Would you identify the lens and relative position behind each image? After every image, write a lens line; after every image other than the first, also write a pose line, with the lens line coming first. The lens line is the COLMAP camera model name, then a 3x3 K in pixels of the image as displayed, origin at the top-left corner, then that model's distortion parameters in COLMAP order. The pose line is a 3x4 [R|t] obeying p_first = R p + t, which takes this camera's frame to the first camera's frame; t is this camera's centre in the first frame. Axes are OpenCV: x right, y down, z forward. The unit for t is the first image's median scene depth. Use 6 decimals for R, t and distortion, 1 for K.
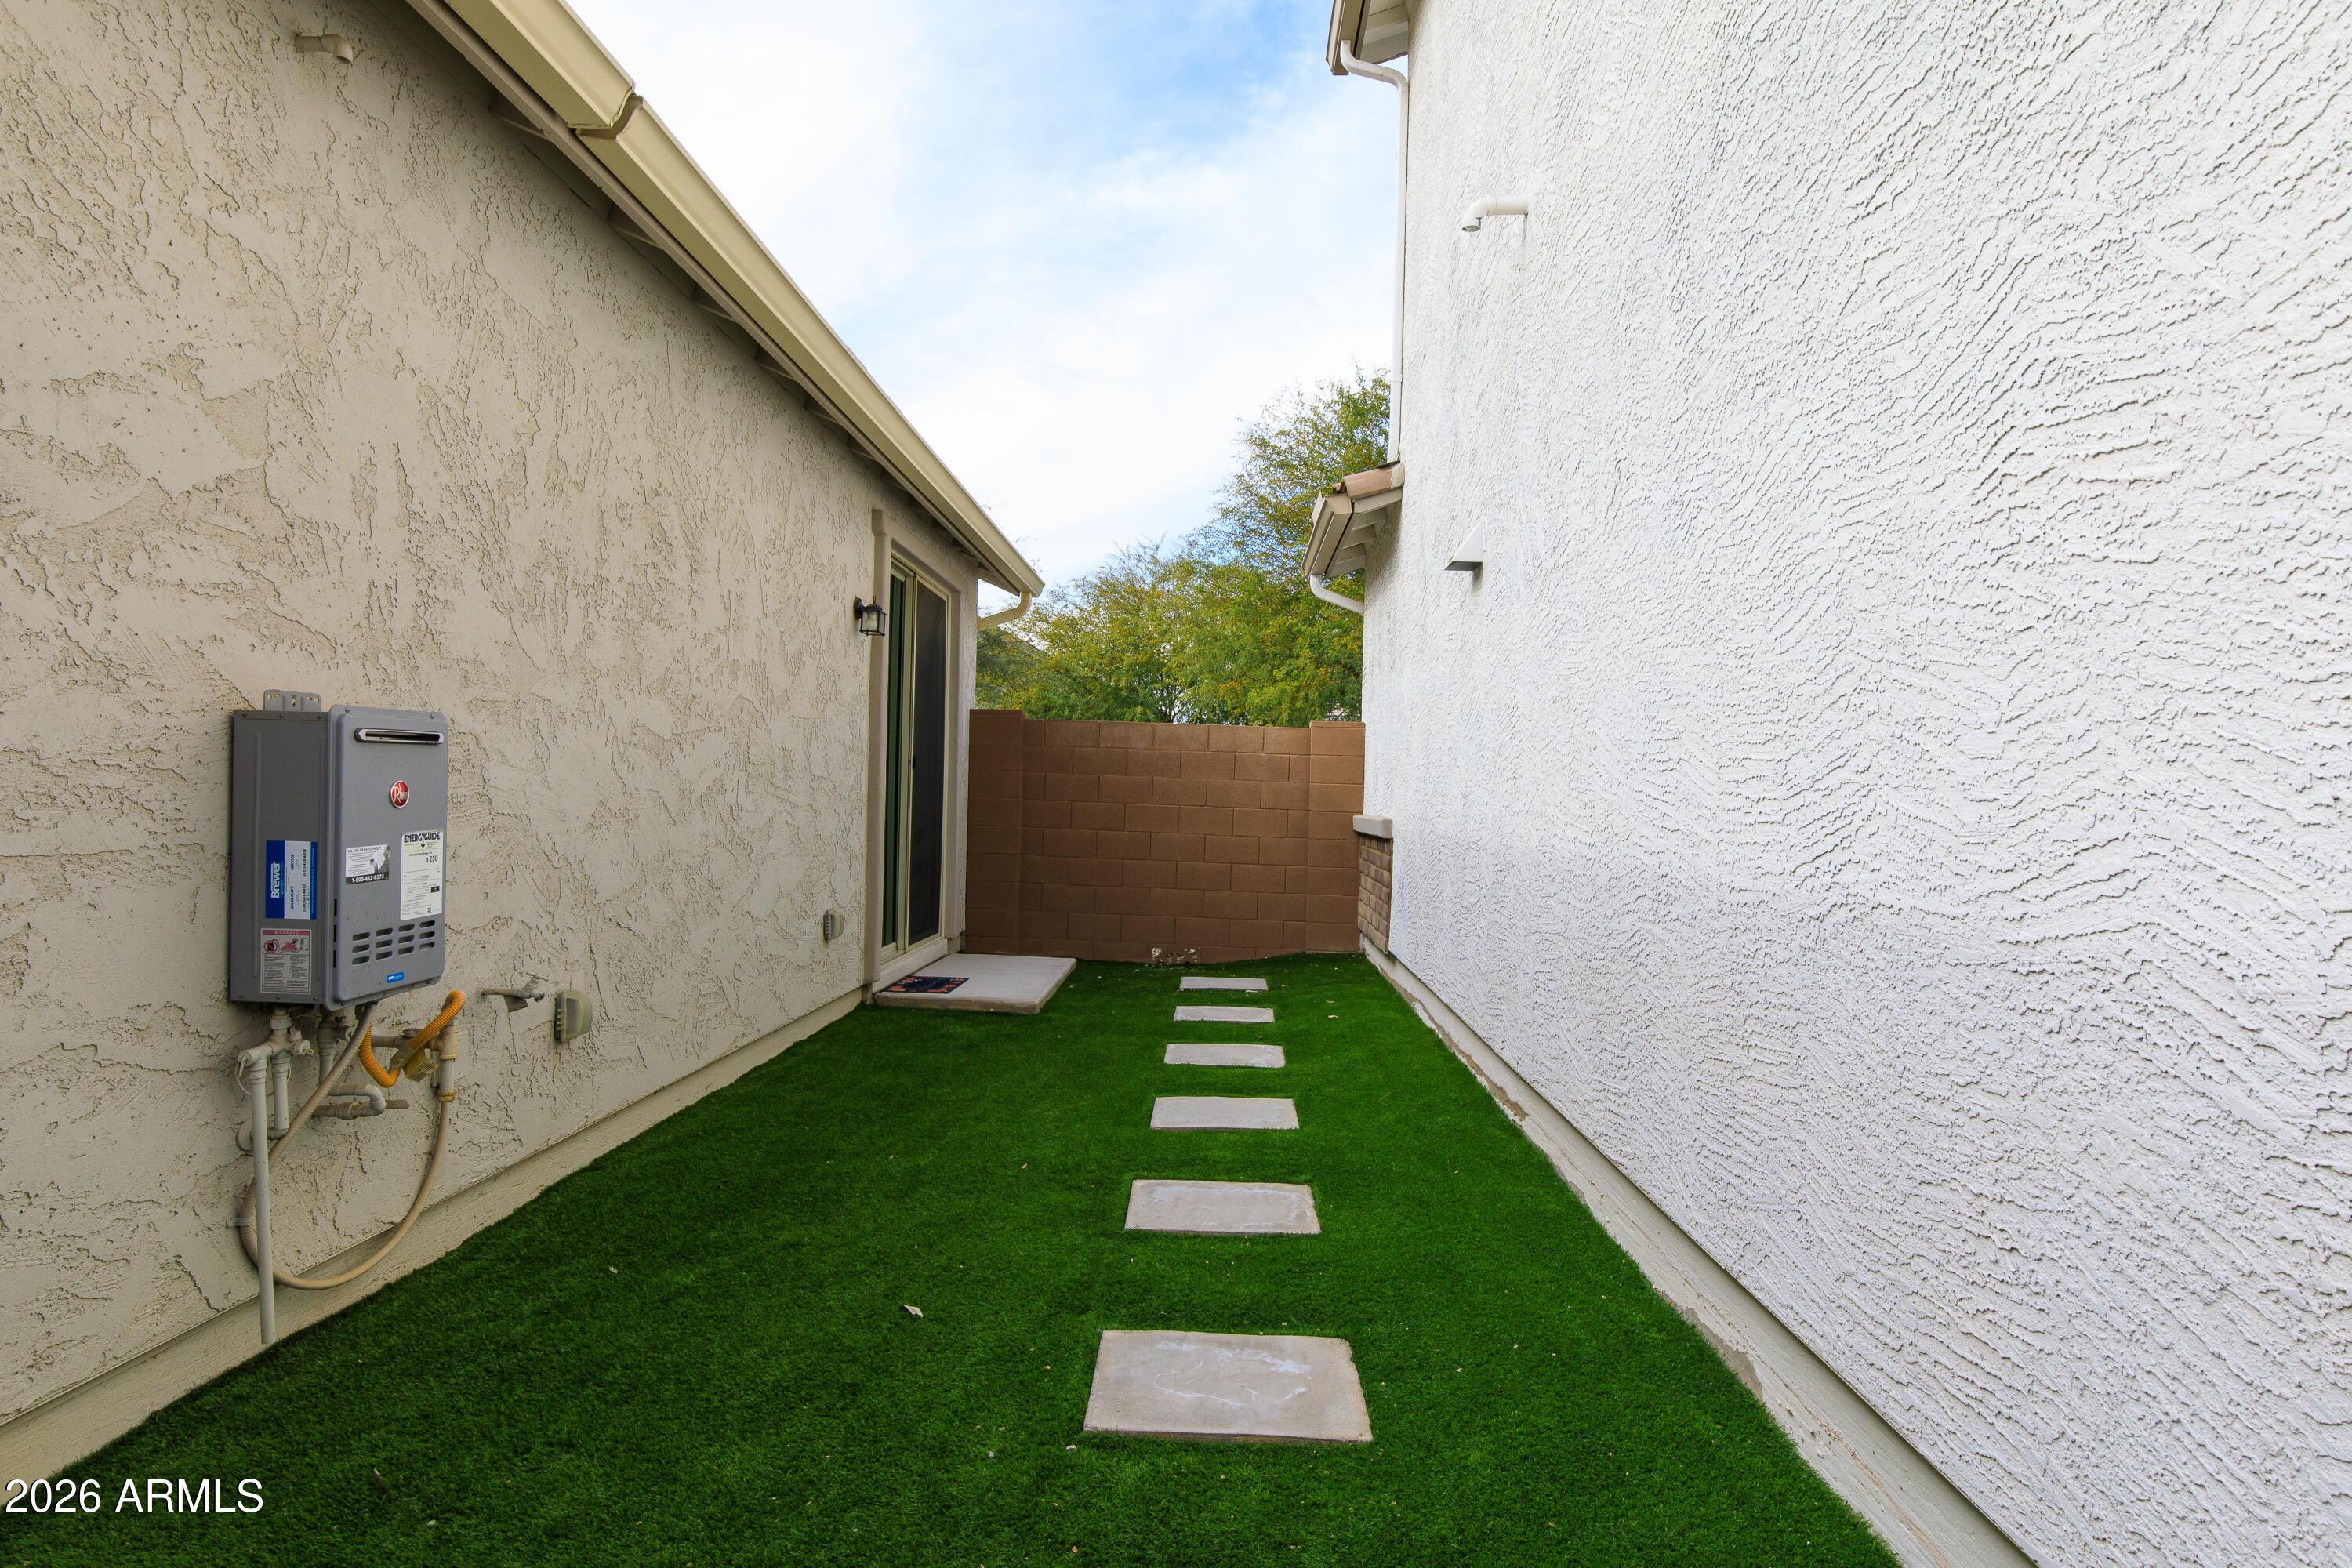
lens RADIAL K [[1247.7, 0, 1176.0], [0, 1247.7, 784.0], [0, 0, 1]] dist [-0.004768, -0.000683]
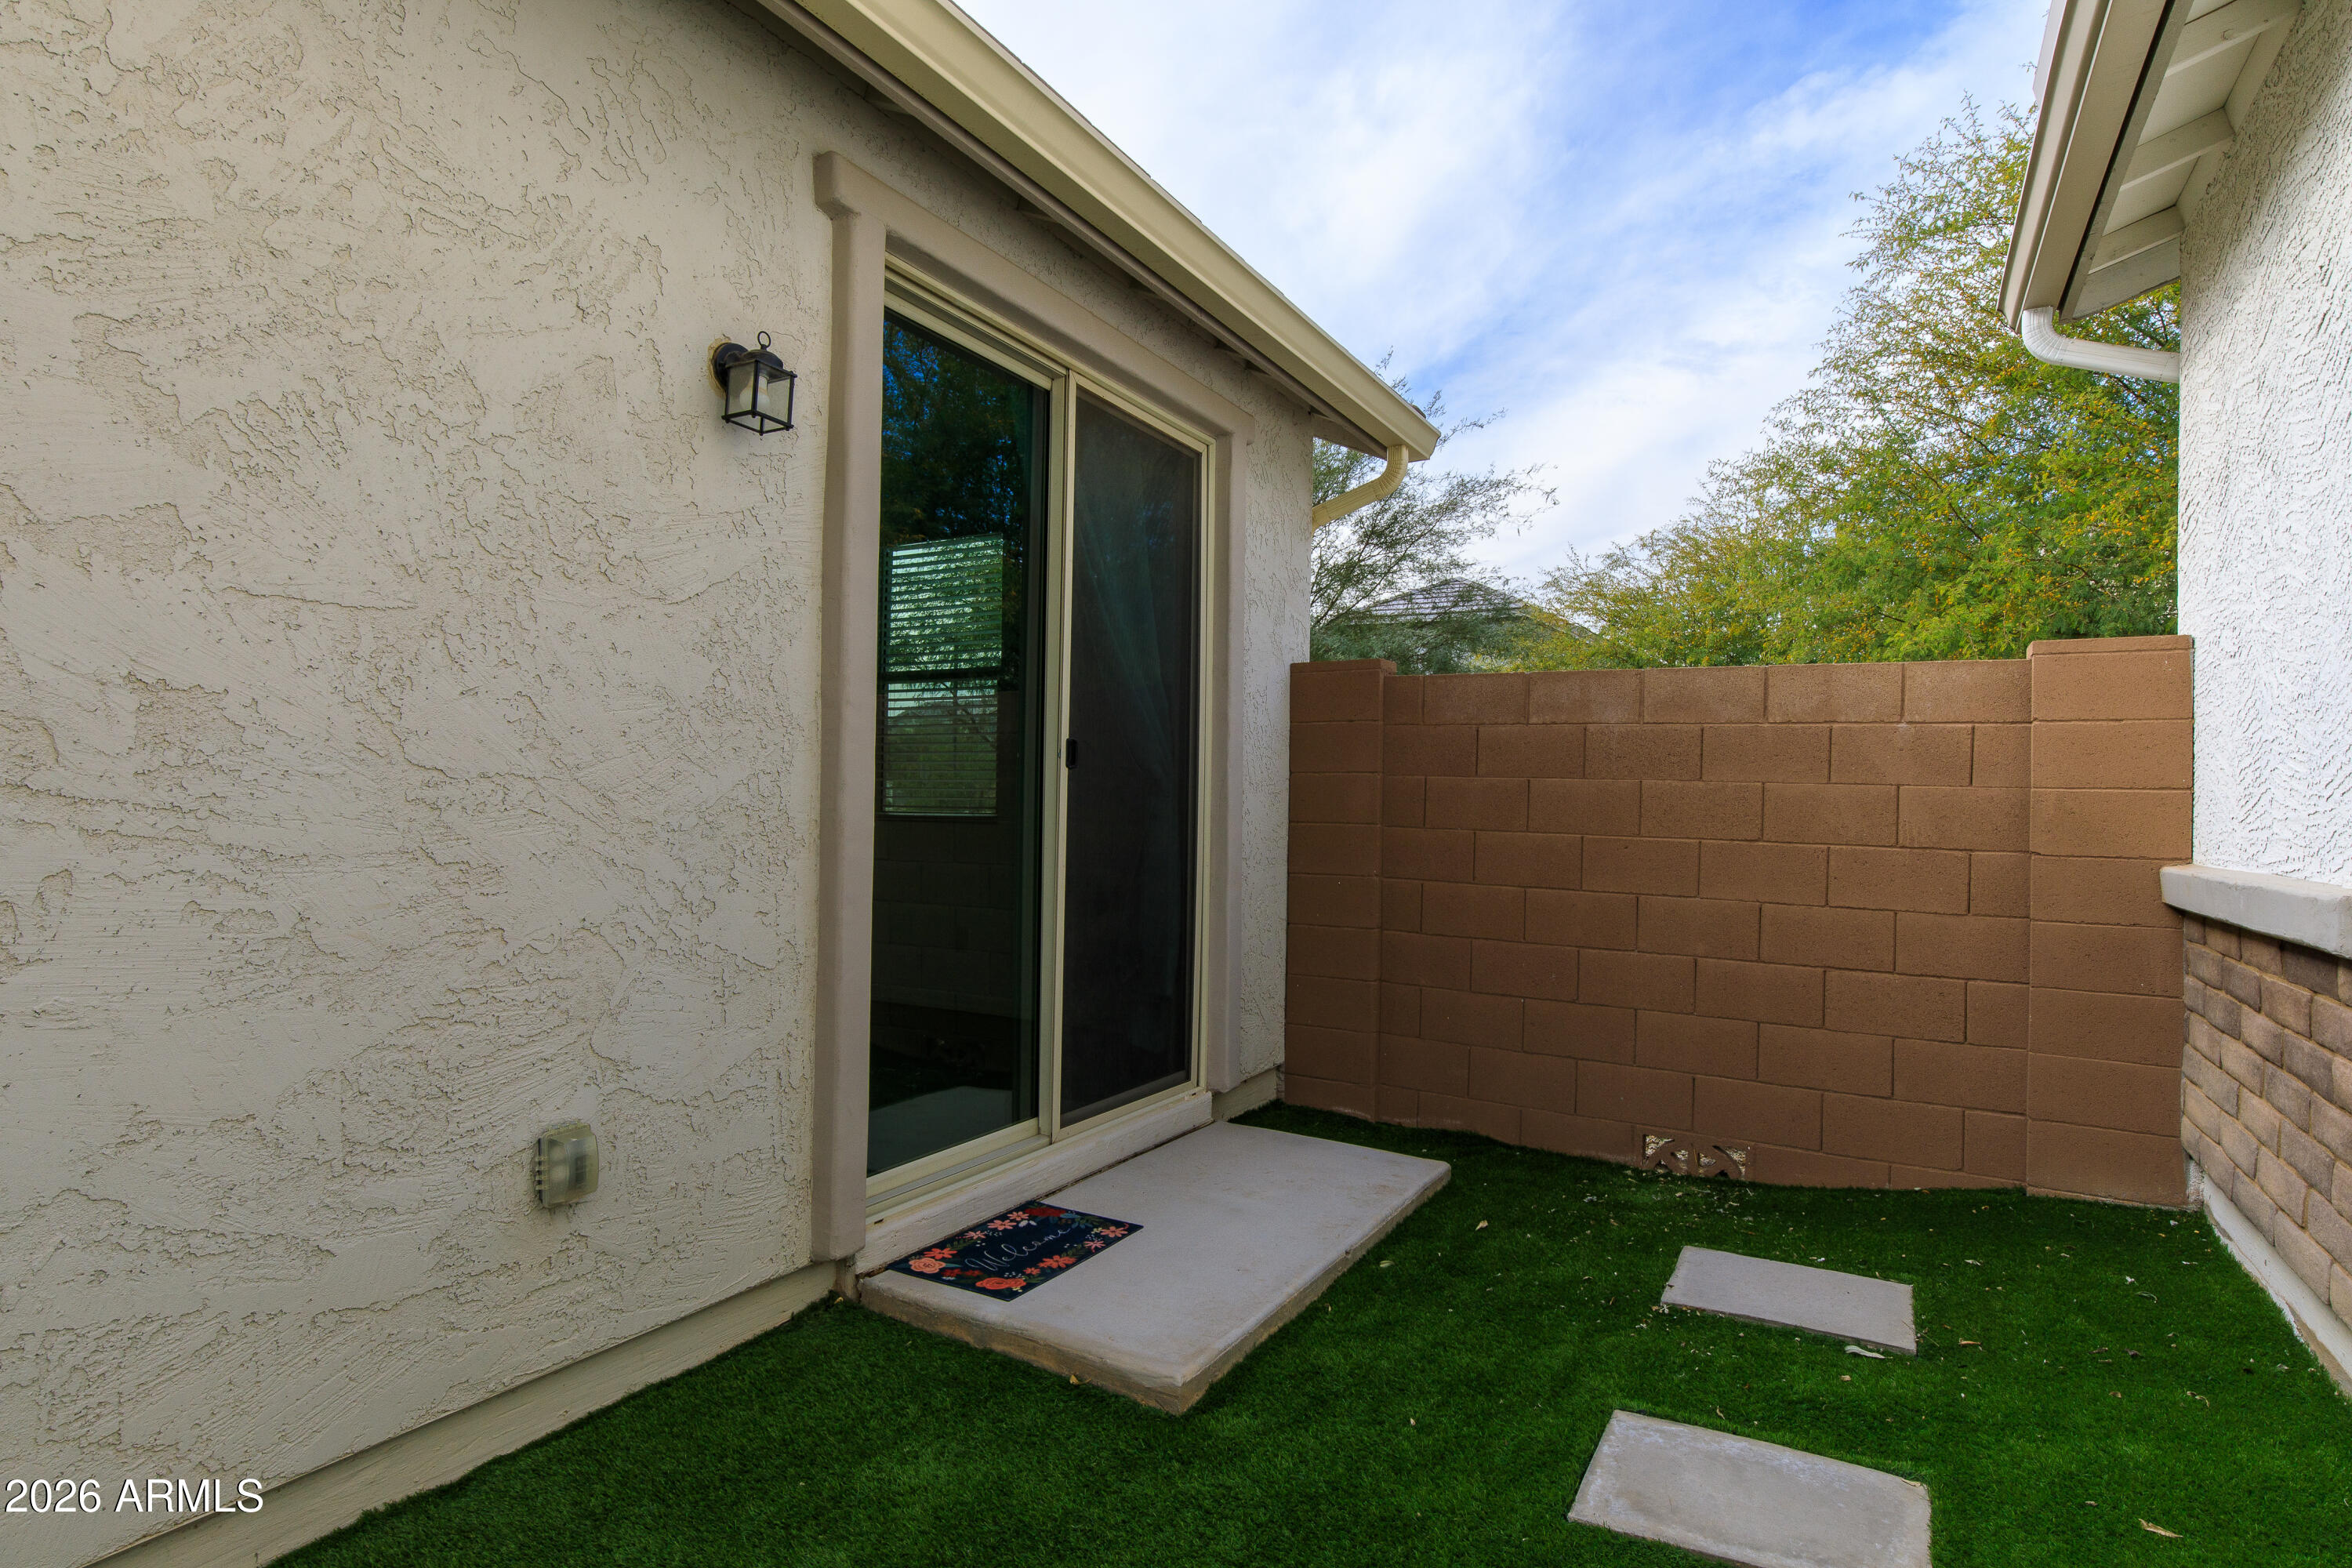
lens RADIAL K [[1247.7, 0, 1176.0], [0, 1247.7, 784.0], [0, 0, 1]] dist [-0.004768, -0.000683]
pose [[0.888689, -0.015402, -0.458251, 0.044128], [0.007524, 0.999791, -0.019013, 0.003784], [0.458449, 0.013448, 0.888619, 0.502137]]
